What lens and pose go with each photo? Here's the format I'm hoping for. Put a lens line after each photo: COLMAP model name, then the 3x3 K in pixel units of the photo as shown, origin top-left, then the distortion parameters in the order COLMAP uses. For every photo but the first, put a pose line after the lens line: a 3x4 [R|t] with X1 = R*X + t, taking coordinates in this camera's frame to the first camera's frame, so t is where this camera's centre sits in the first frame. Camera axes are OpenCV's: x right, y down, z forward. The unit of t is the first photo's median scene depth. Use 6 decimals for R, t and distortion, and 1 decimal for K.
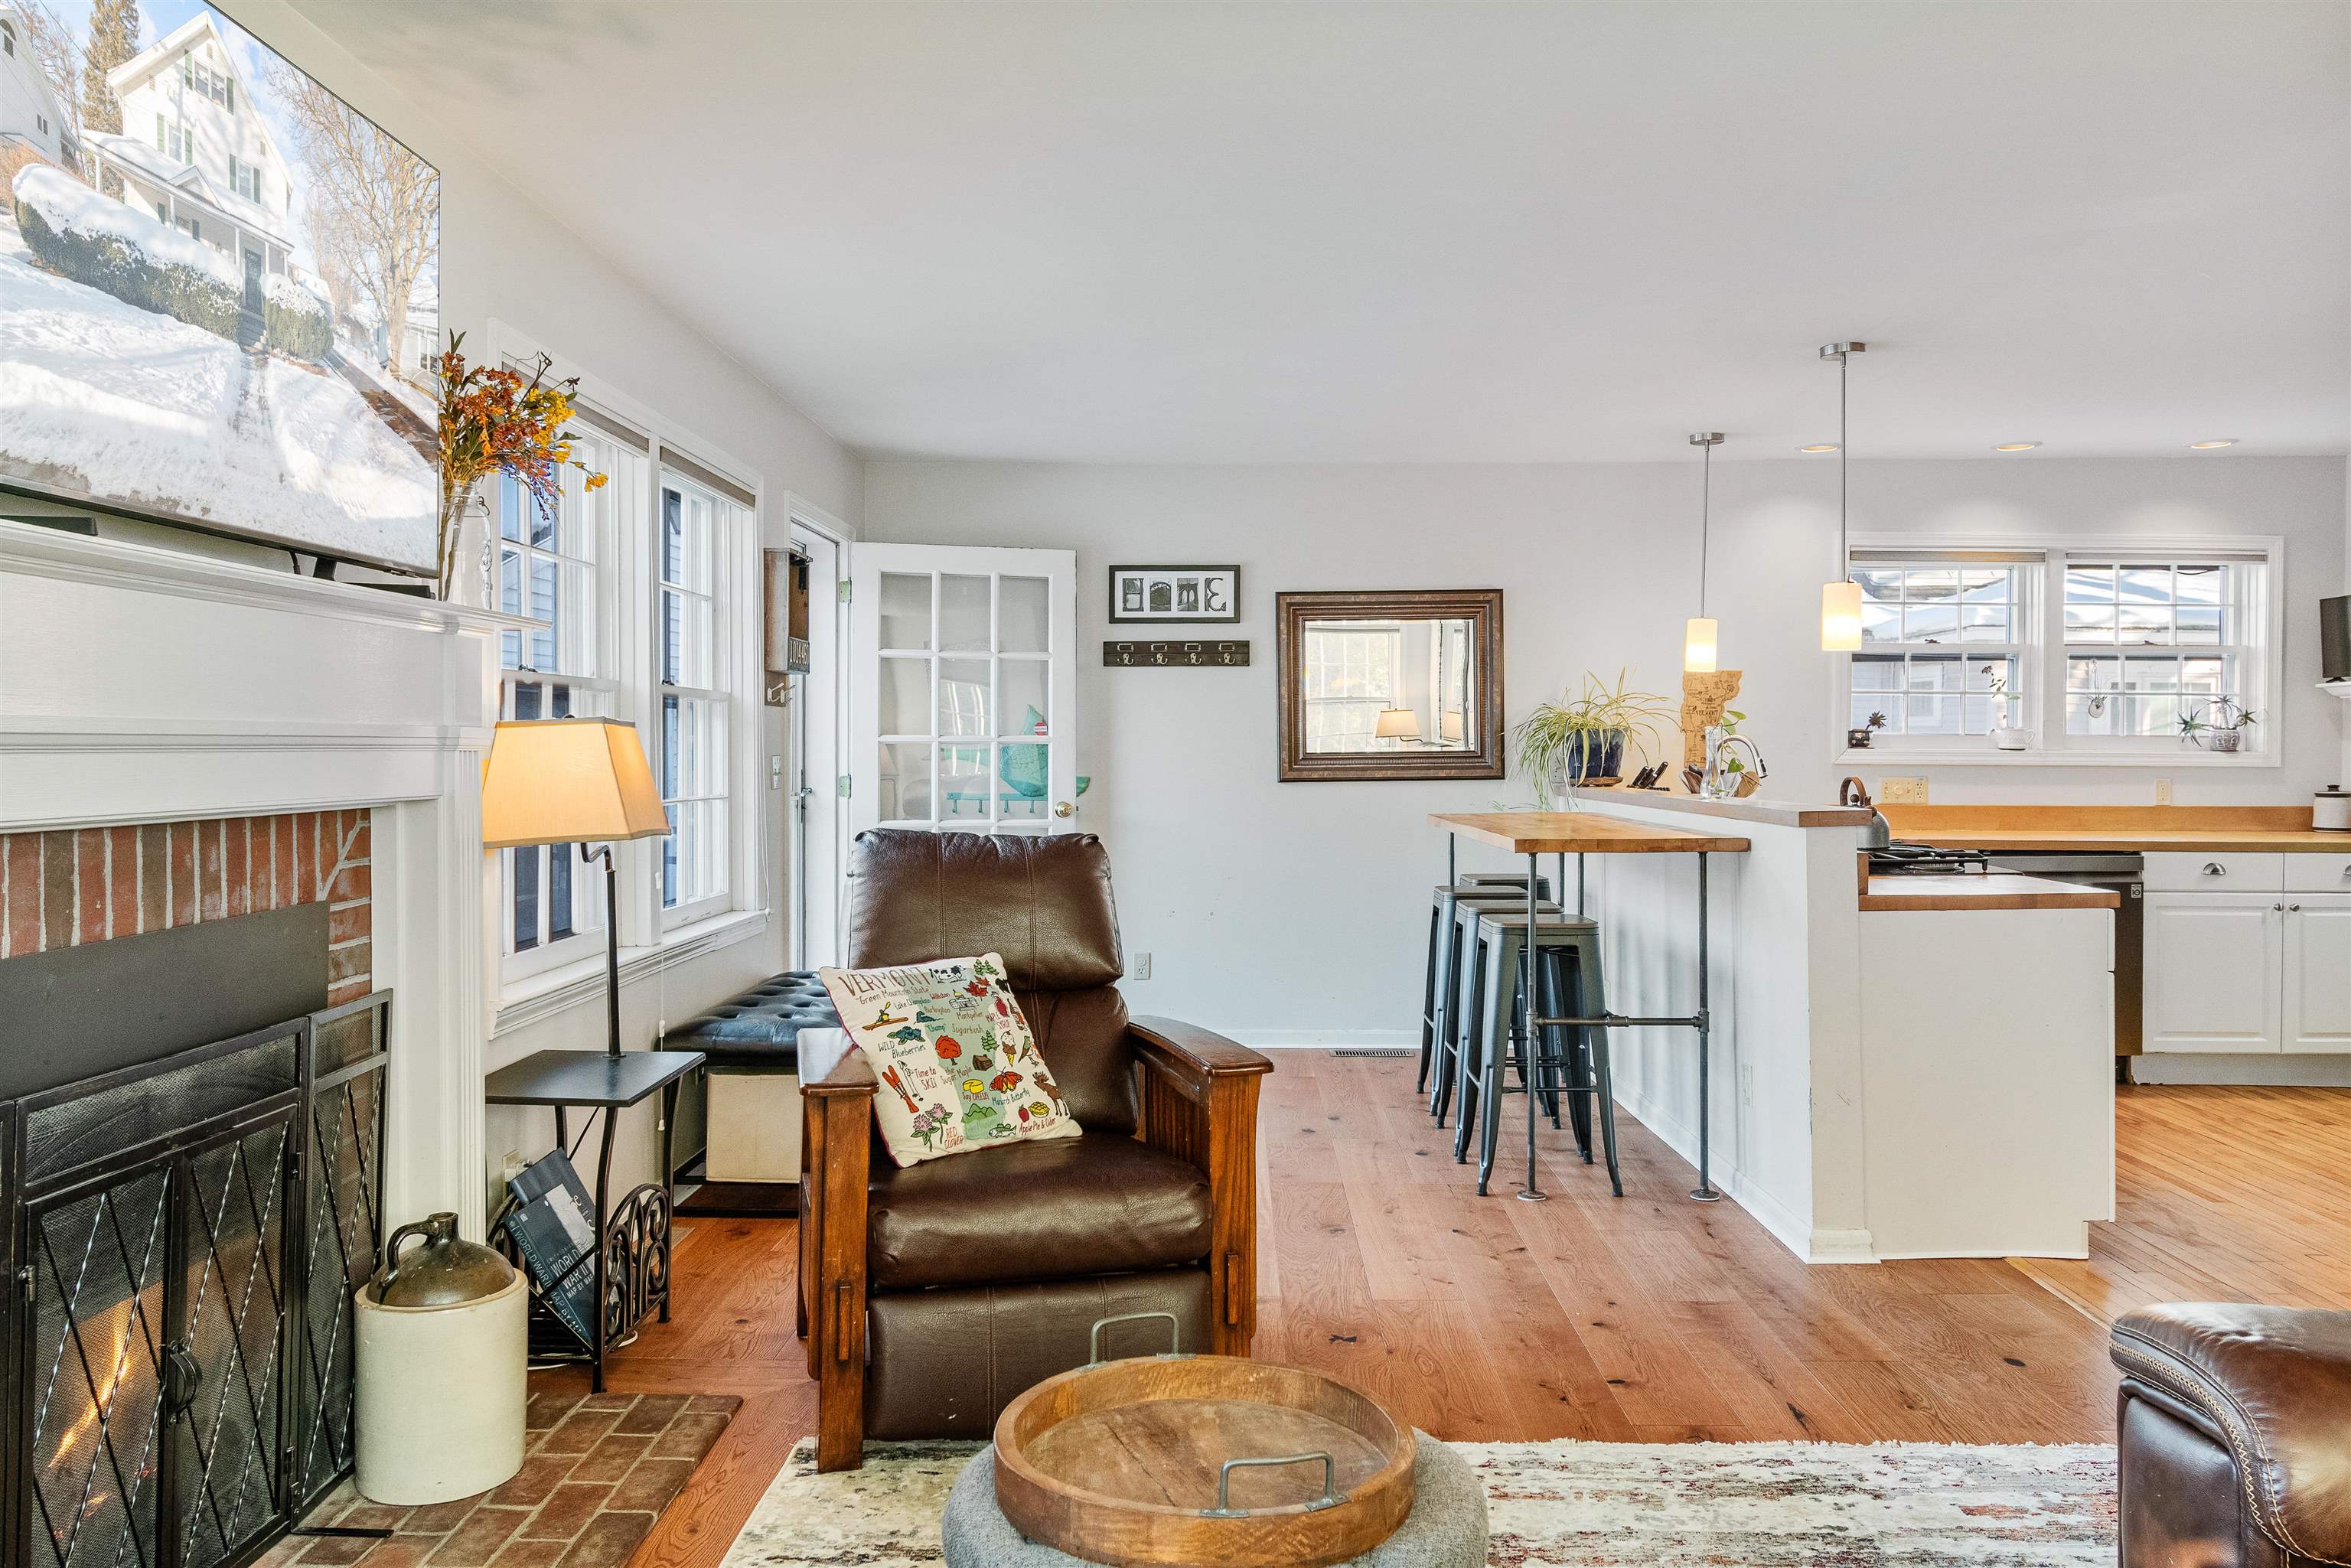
lens RADIAL K [[1712.2, 0, 1189.5], [0, 1712.2, 780.6], [0, 0, 1]] dist [-0.001839, 0.000778]
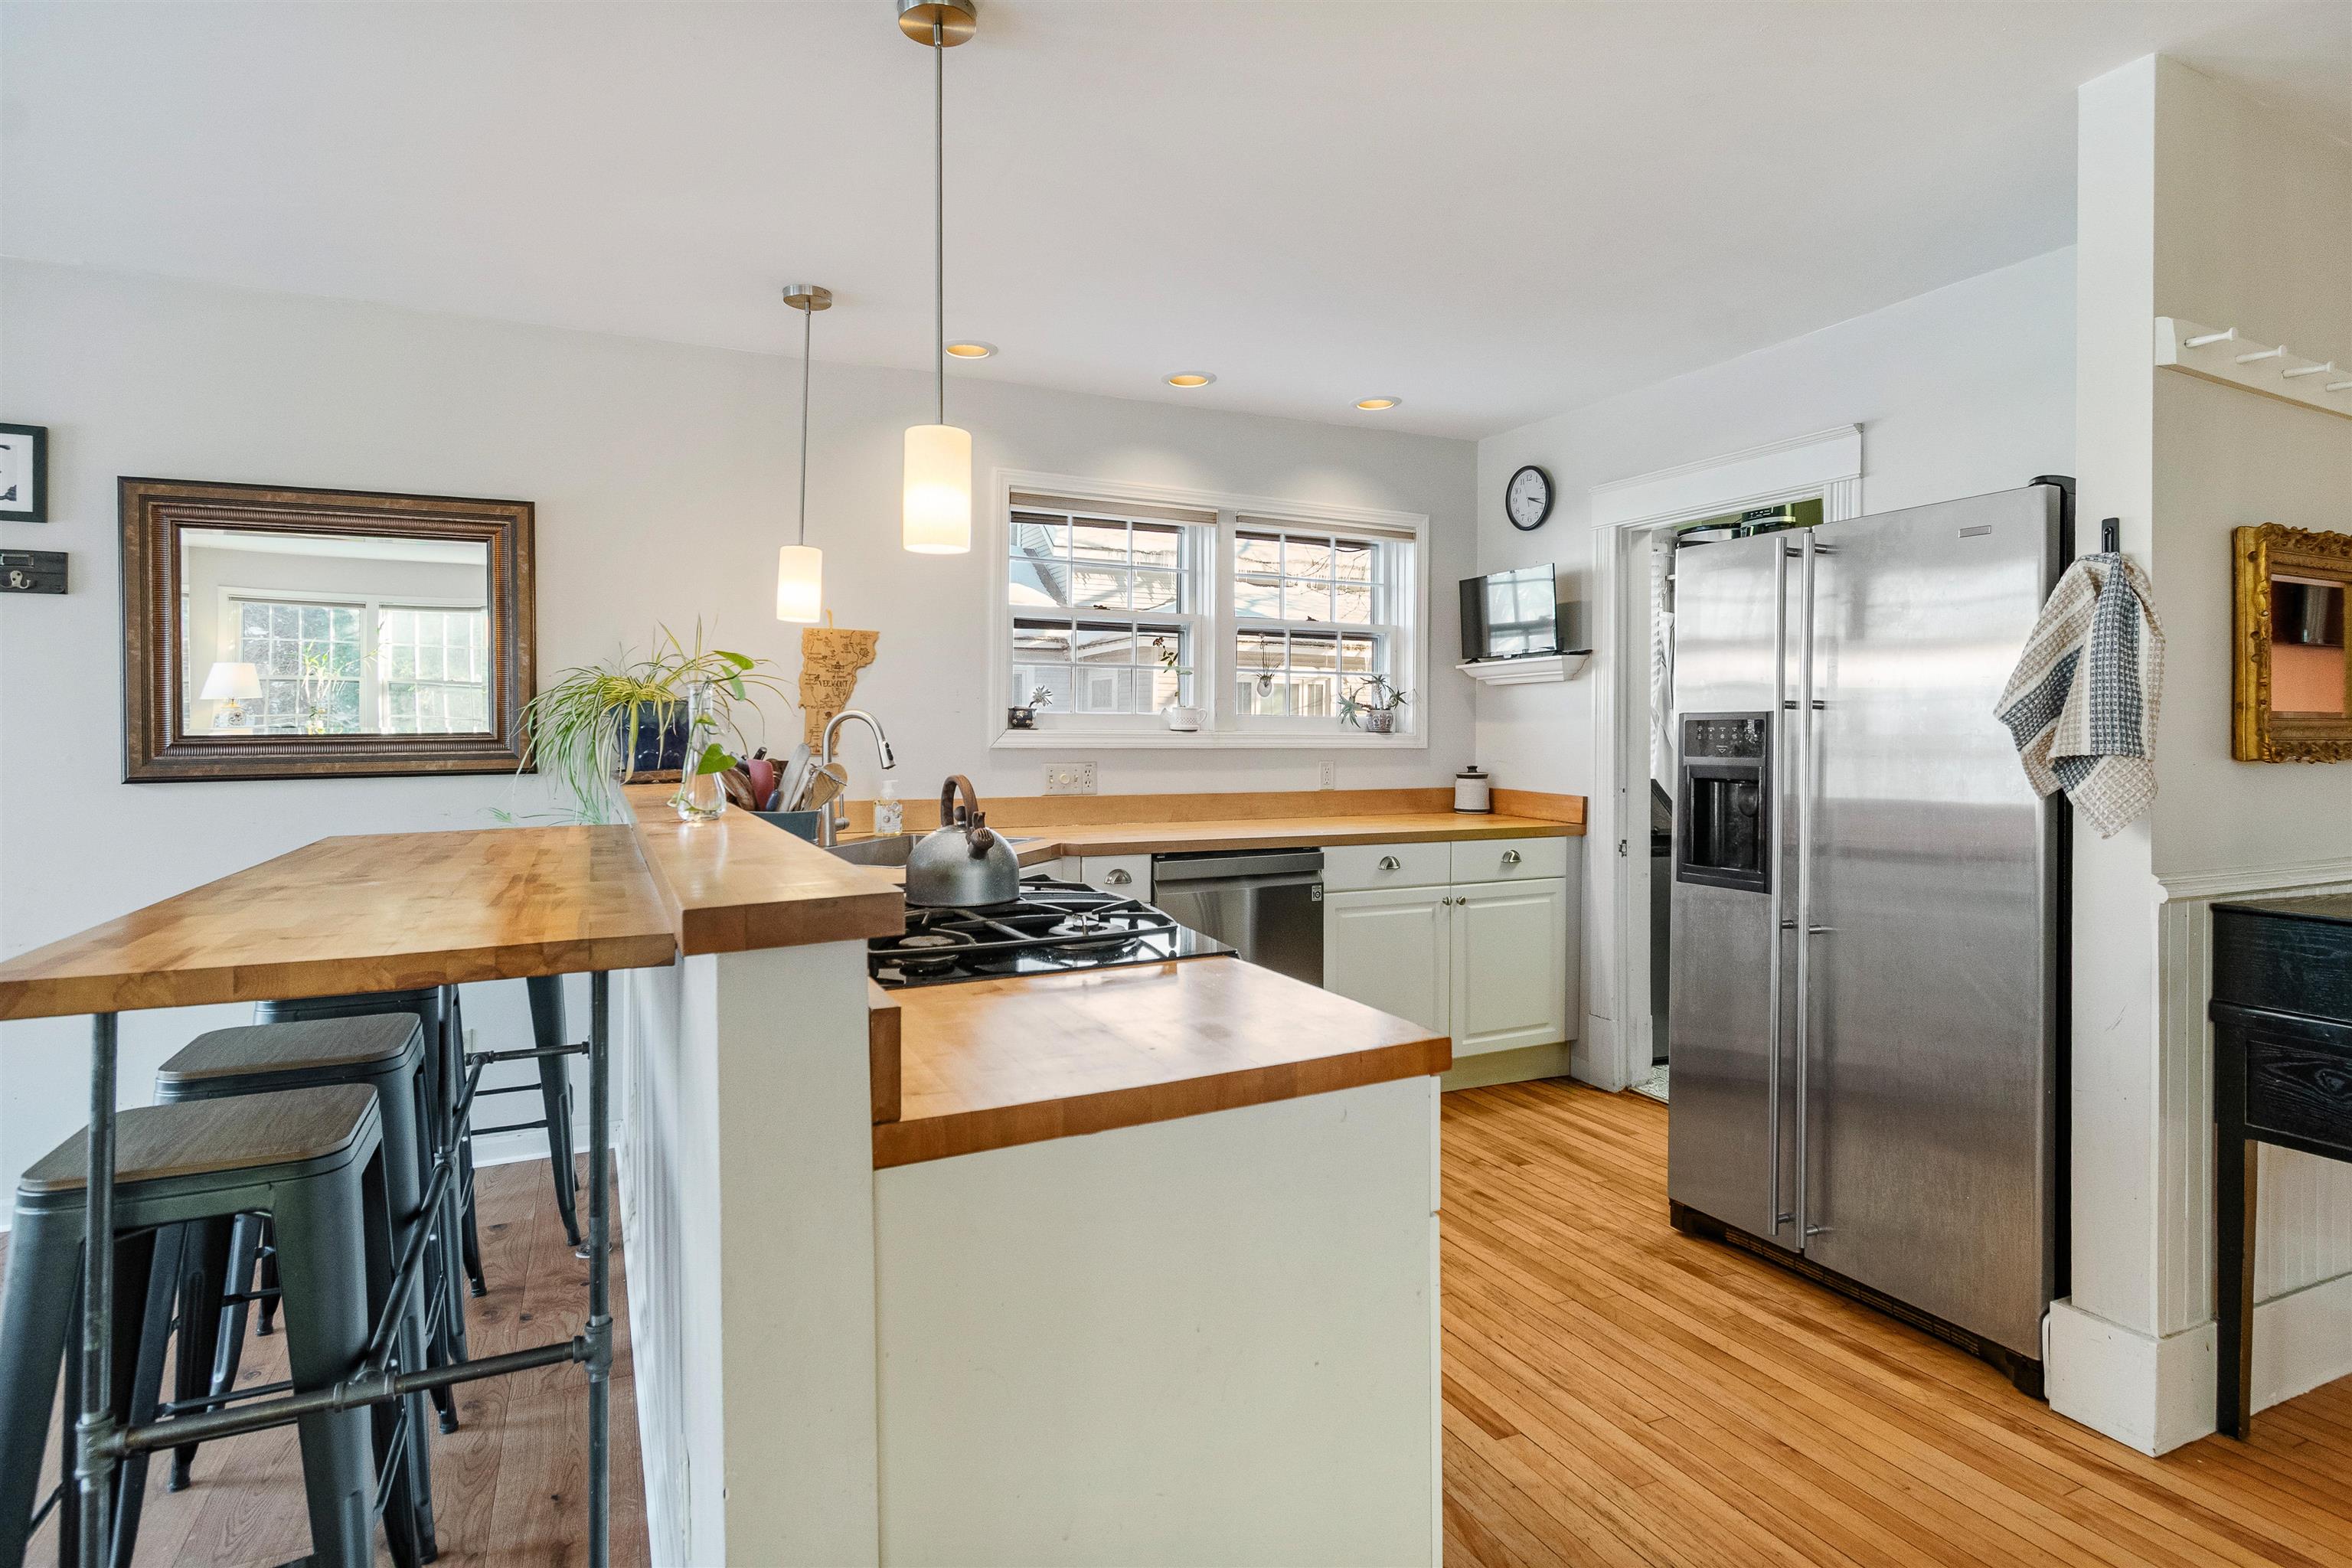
lens RADIAL K [[1206.7, 0, 1182.5], [0, 1206.7, 756.9], [0, 0, 1]] dist [0.000370, 0.000017]
pose [[0.894202, -0.009800, 0.447557, 0.319947], [0.009227, 0.999951, 0.003459, -0.010741], [-0.447569, 0.001037, 0.894249, 0.706802]]
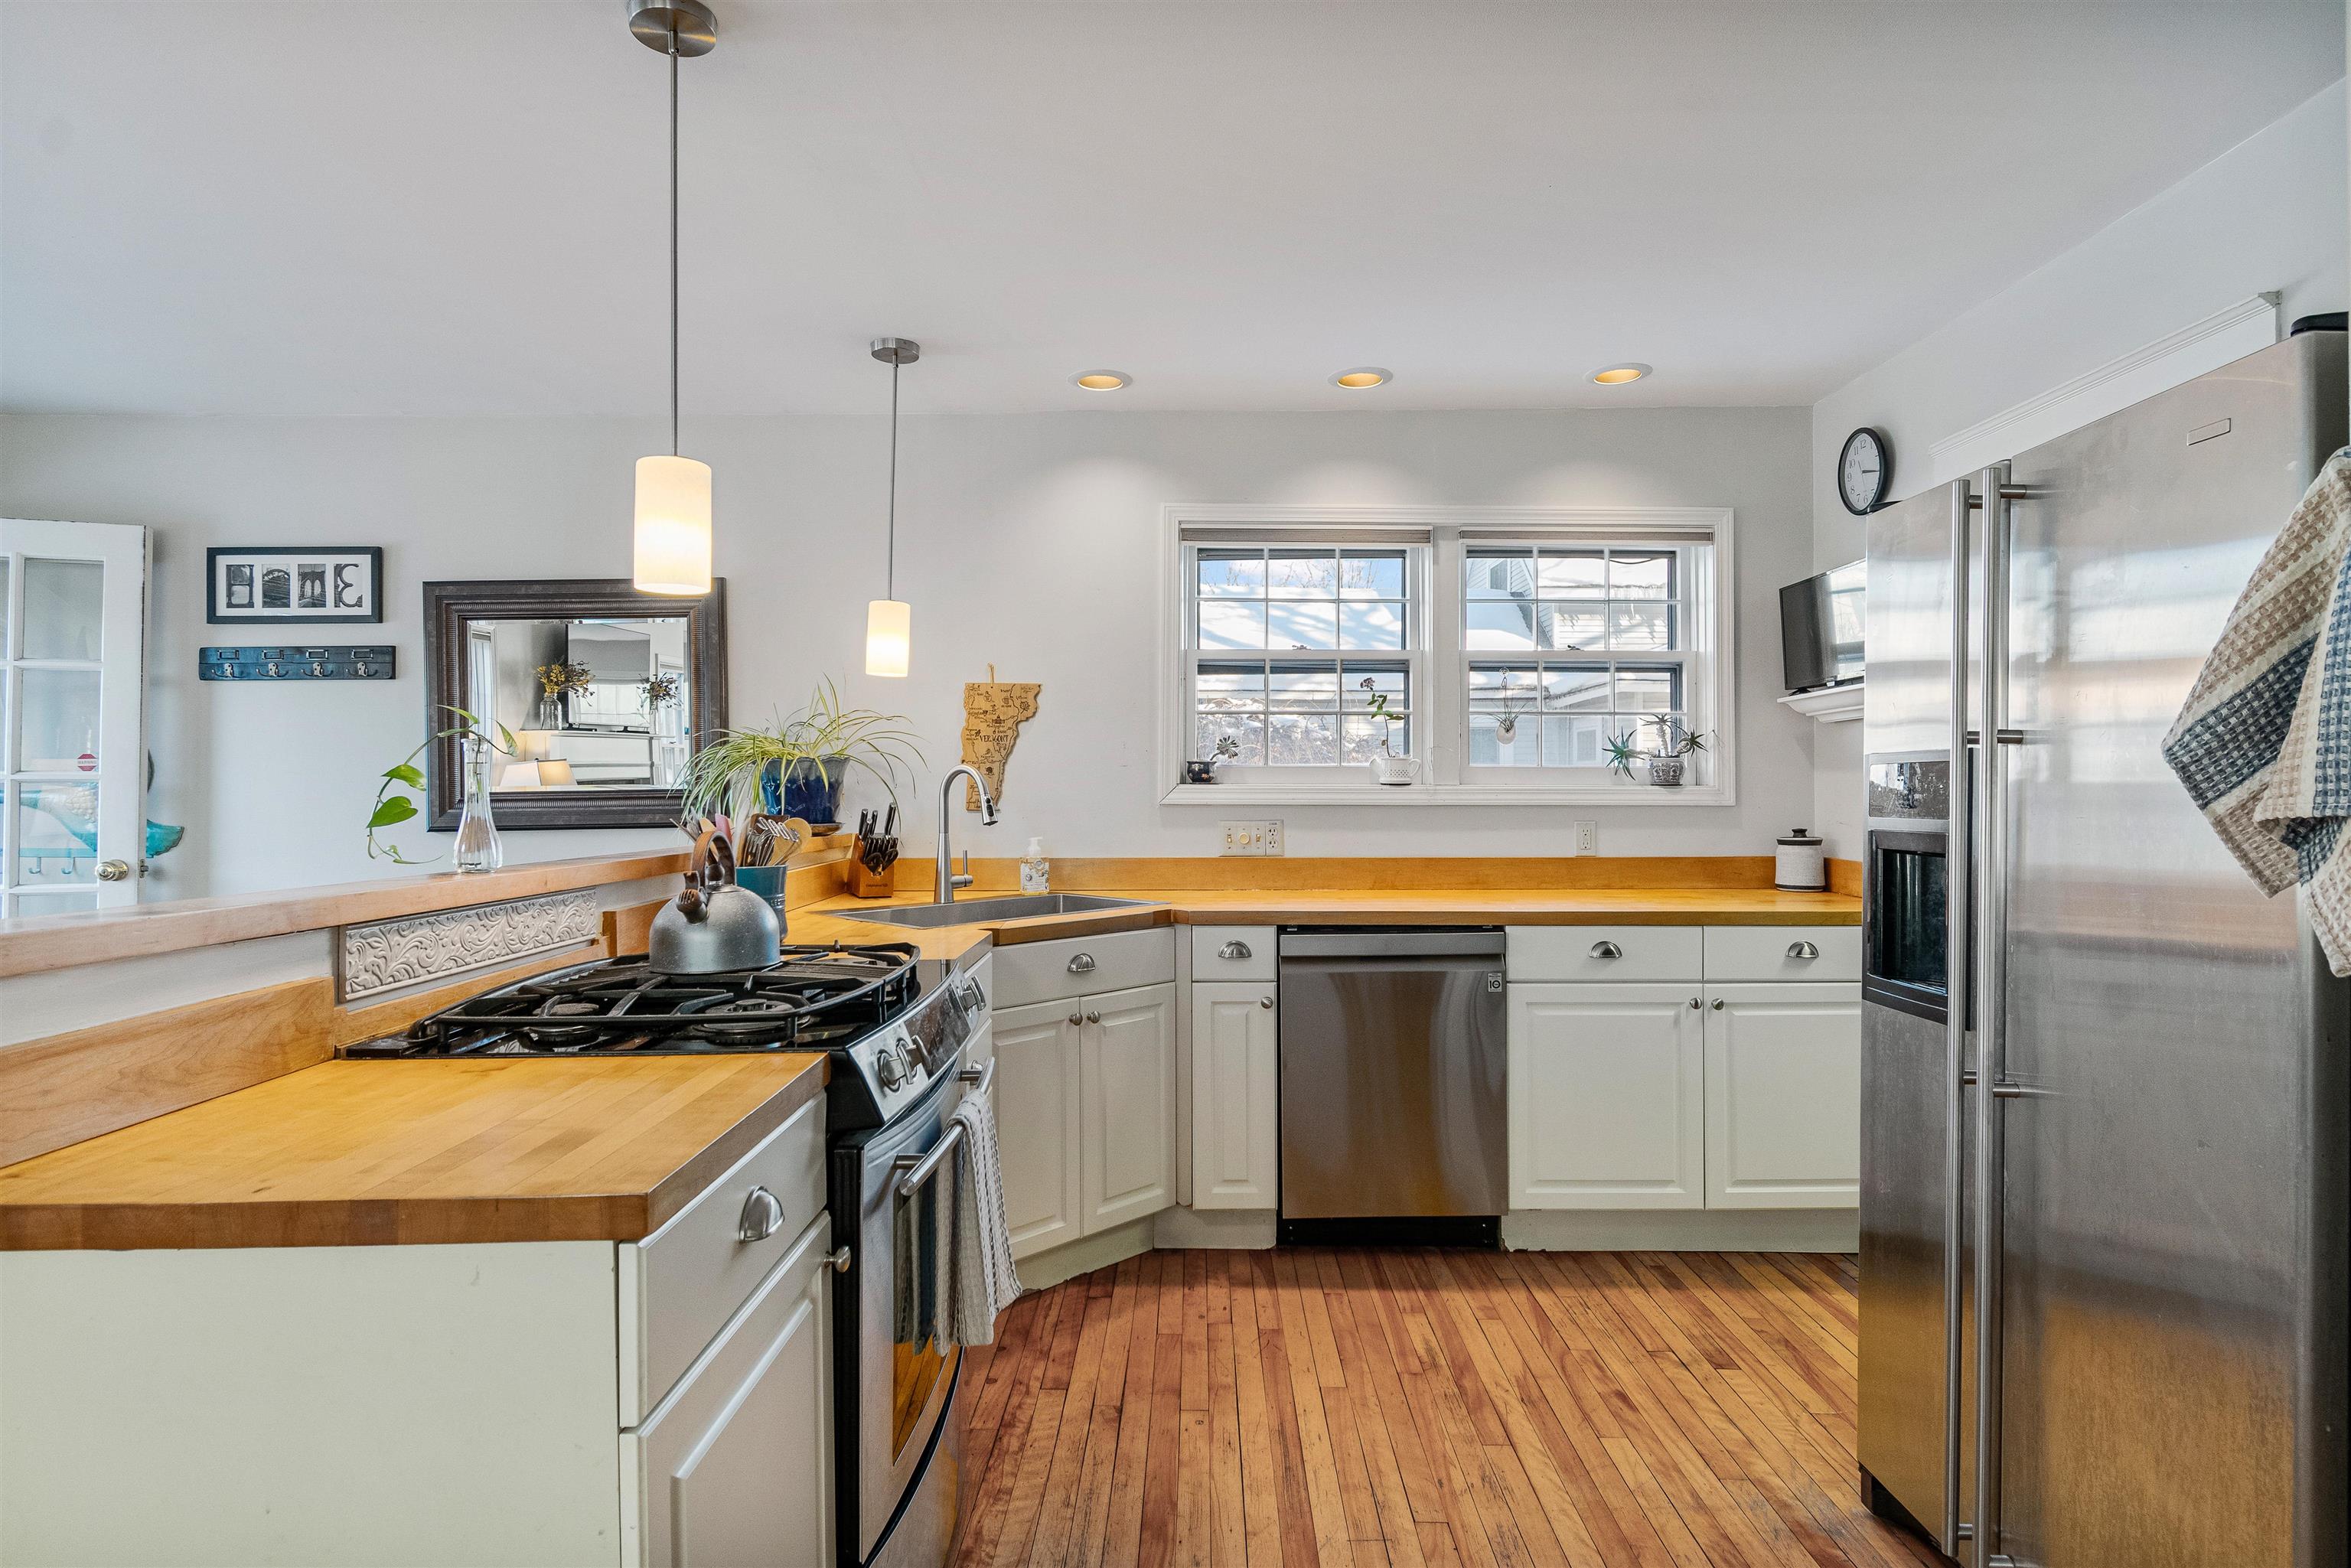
lens RADIAL K [[1241.9, 0, 1188.3], [0, 1241.9, 796.8], [0, 0, 1]] dist [0.003432, 0.000462]
pose [[0.999781, -0.004573, 0.020425, 0.610066], [0.004867, 0.999885, -0.014355, -0.008154], [-0.020358, 0.014451, 0.999688, 0.713504]]
